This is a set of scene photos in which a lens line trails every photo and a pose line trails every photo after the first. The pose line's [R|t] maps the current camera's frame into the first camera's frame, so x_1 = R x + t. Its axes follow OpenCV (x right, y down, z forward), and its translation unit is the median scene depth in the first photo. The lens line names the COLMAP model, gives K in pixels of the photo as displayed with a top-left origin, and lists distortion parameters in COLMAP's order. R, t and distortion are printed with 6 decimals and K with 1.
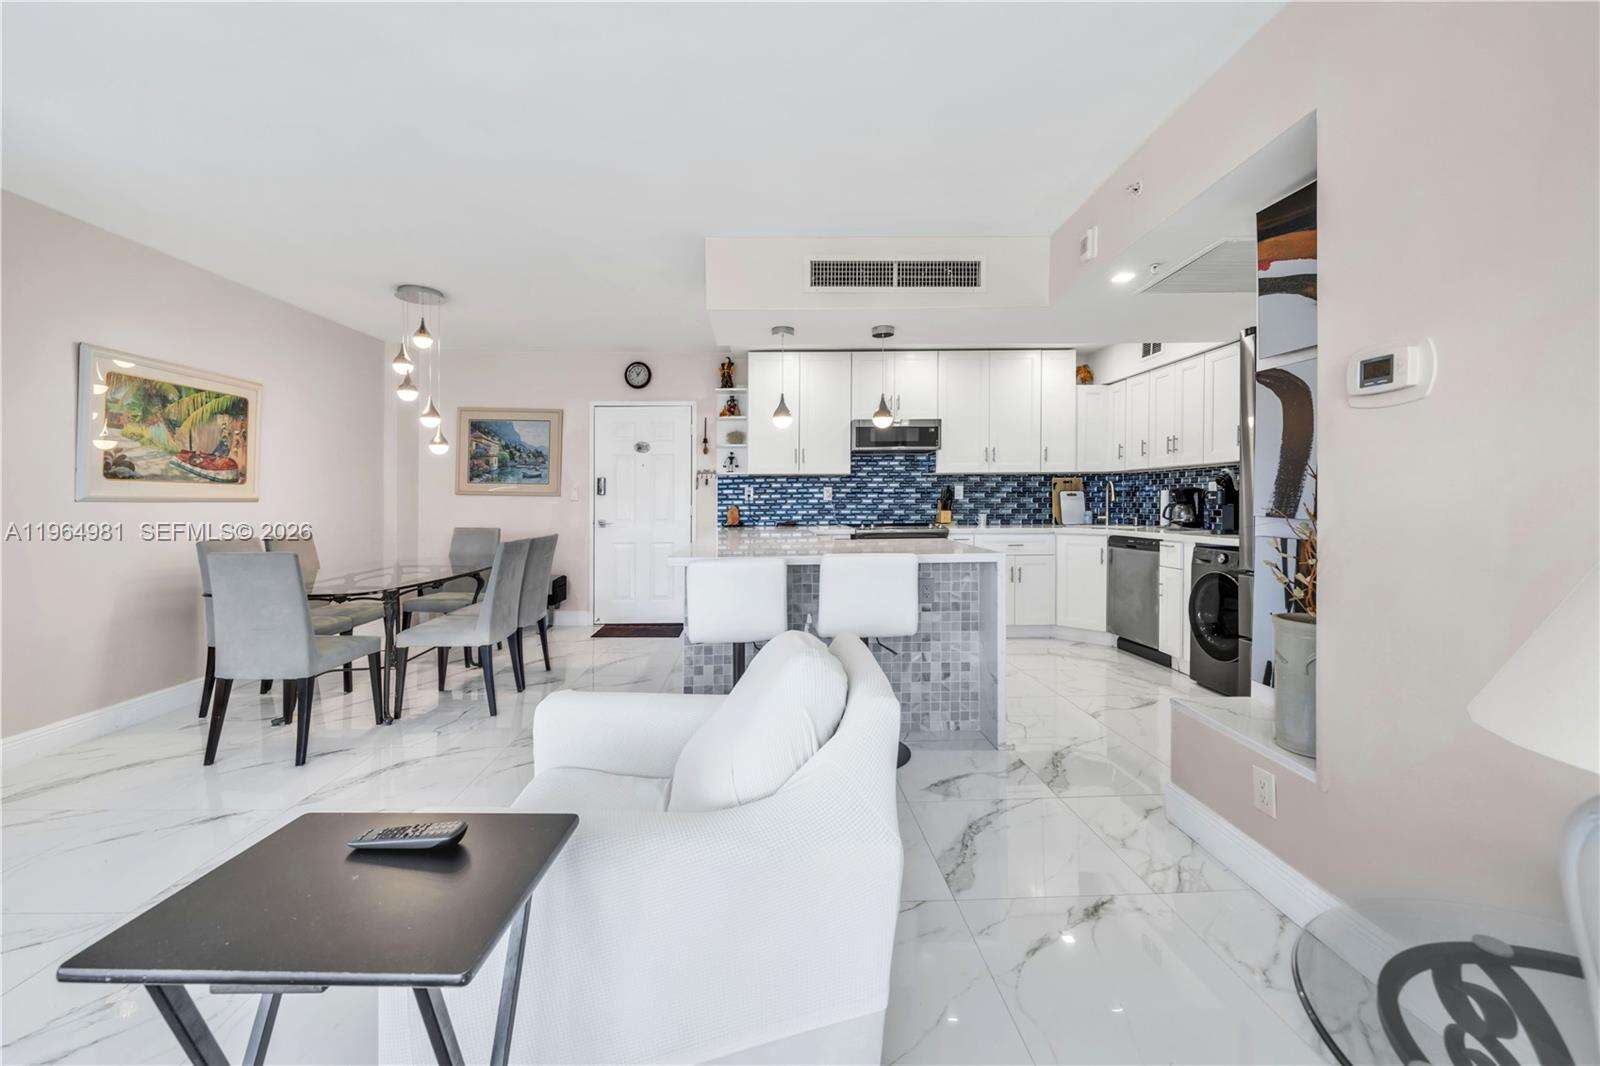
lens RADIAL K [[627.8, 0, 797.9], [0, 627.8, 522.2], [0, 0, 1]] dist [0.001665, 0.000085]
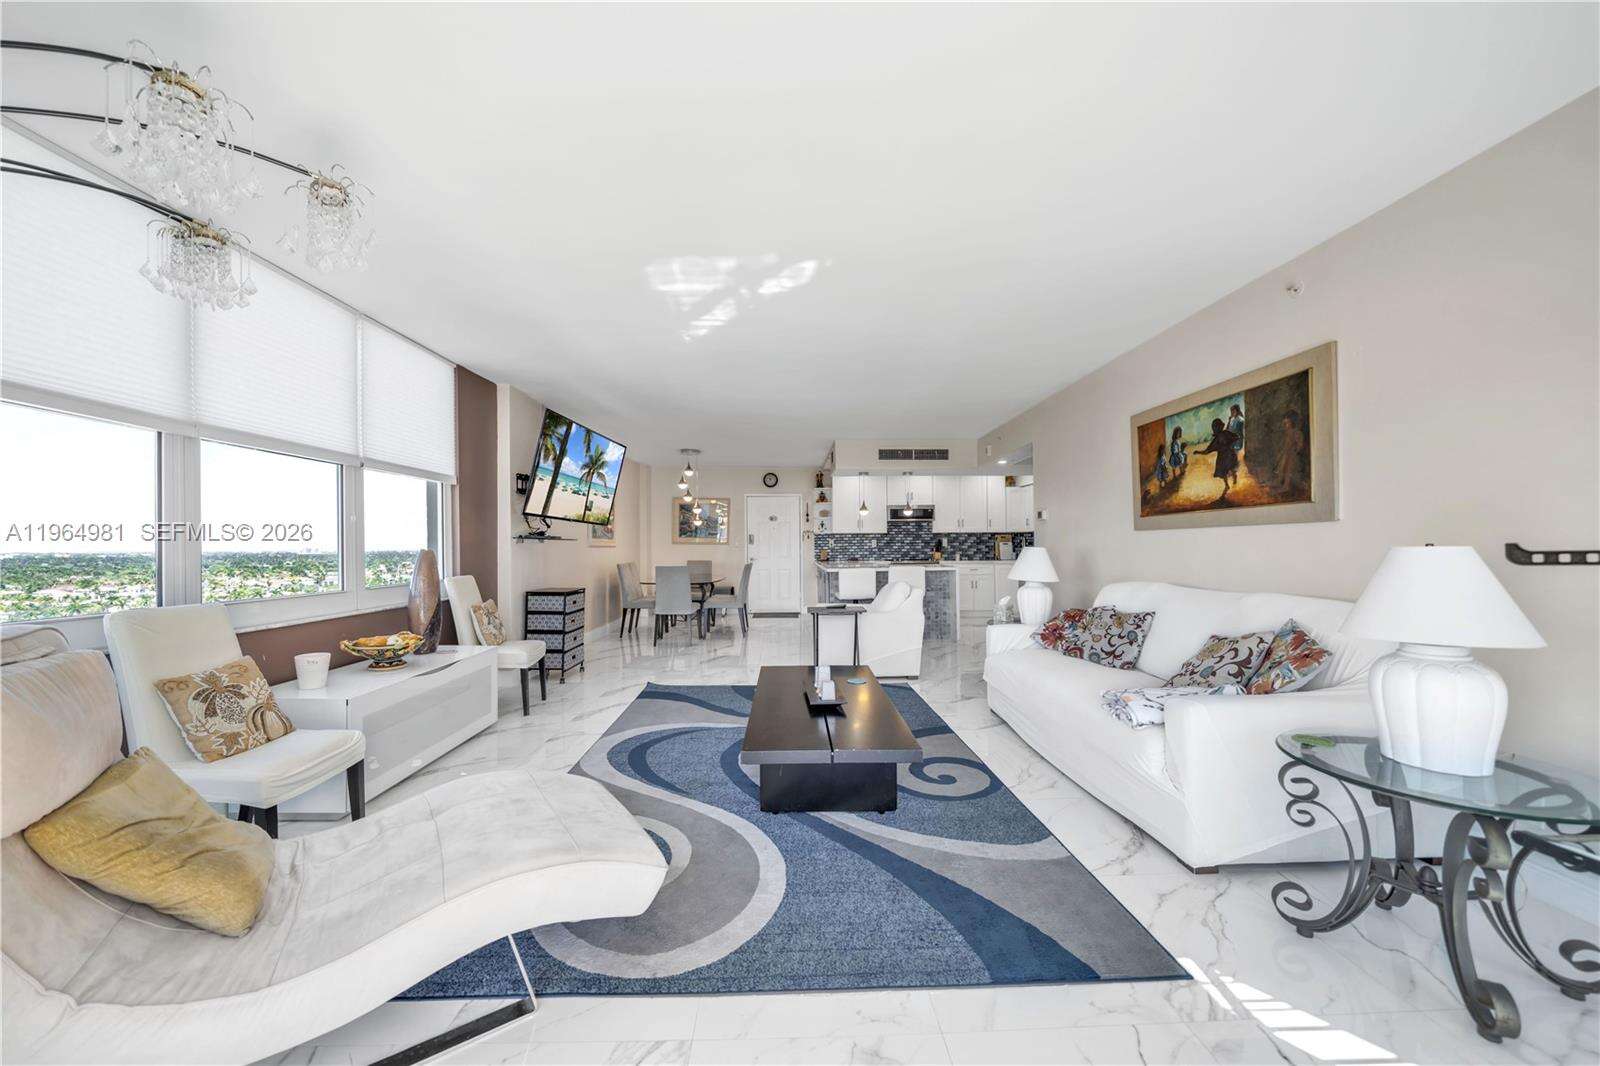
lens RADIAL K [[572.1, 0, 782.8], [0, 572.1, 538.5], [0, 0, 1]] dist [0.008497, 0.000164]
pose [[0.999049, -0.001195, -0.043594, -0.153763], [-0.000961, 0.998779, -0.049393, 0.025422], [0.043600, 0.049388, 0.997828, -0.734139]]
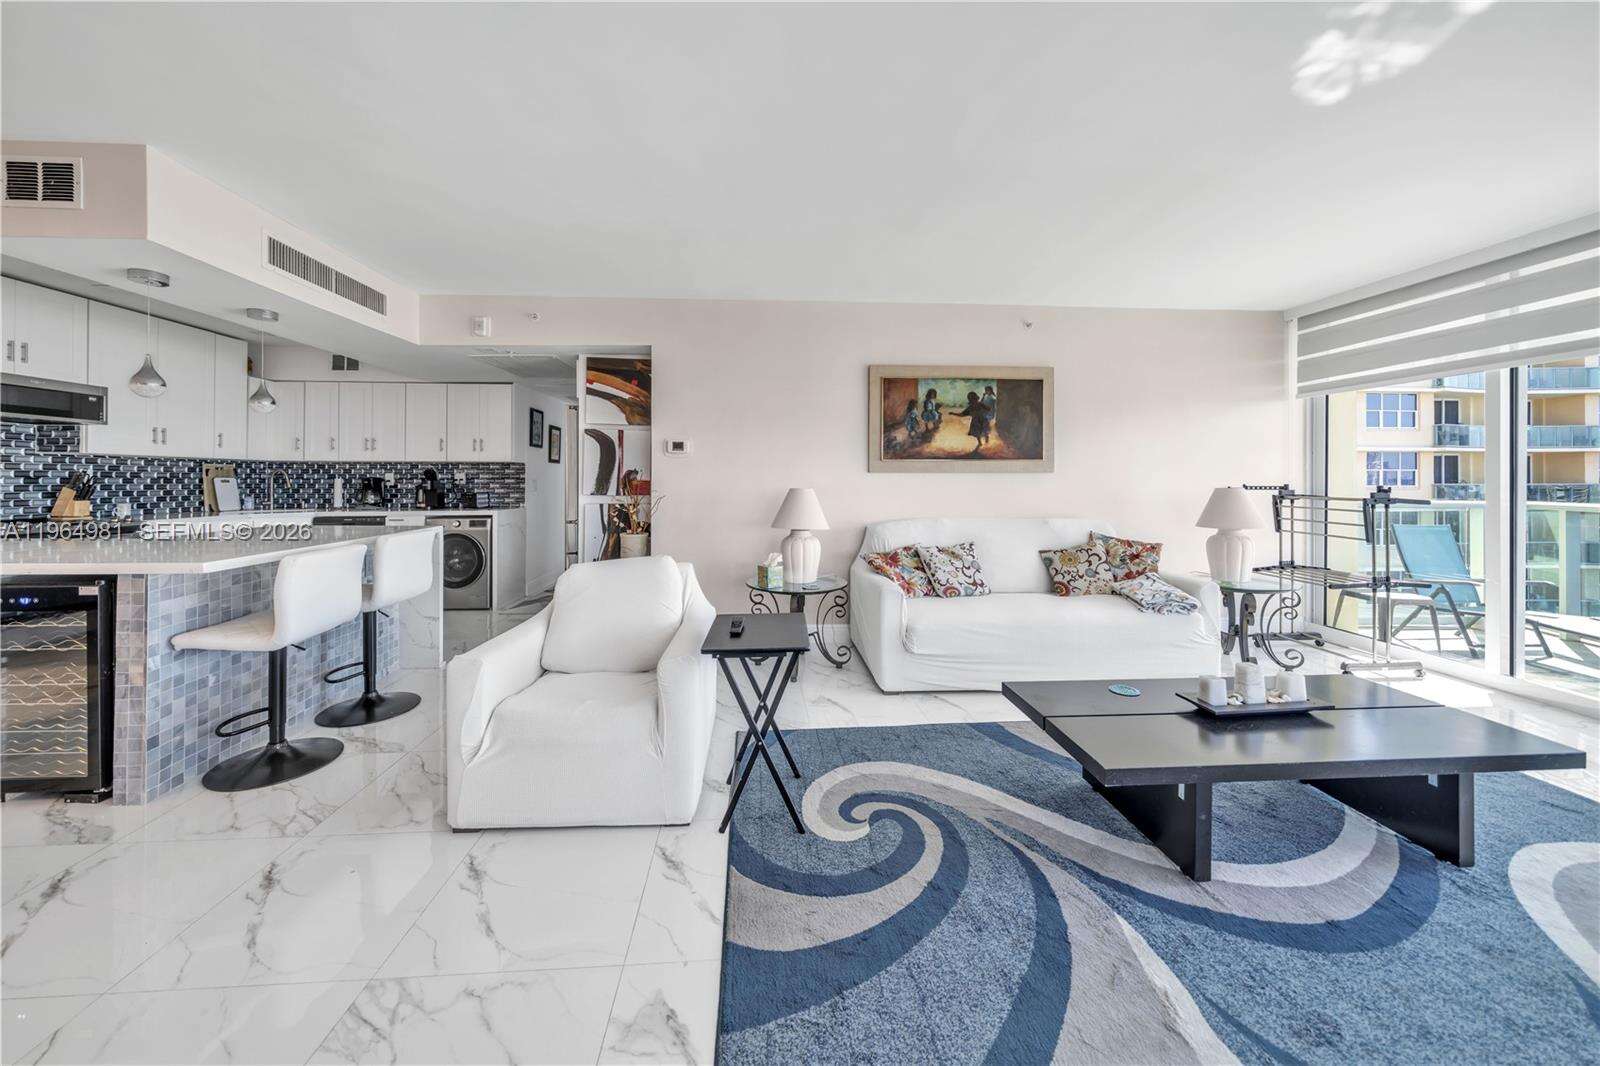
lens RADIAL K [[572.1, 0, 793.5], [0, 572.1, 486.1], [0, 0, 1]] dist [0.008497, 0.000164]
pose [[-0.043131, -0.000013, 0.999069, -0.510044], [0.034376, 0.999408, 0.001497, -0.006953], [-0.998478, 0.034408, -0.043105, 0.146901]]
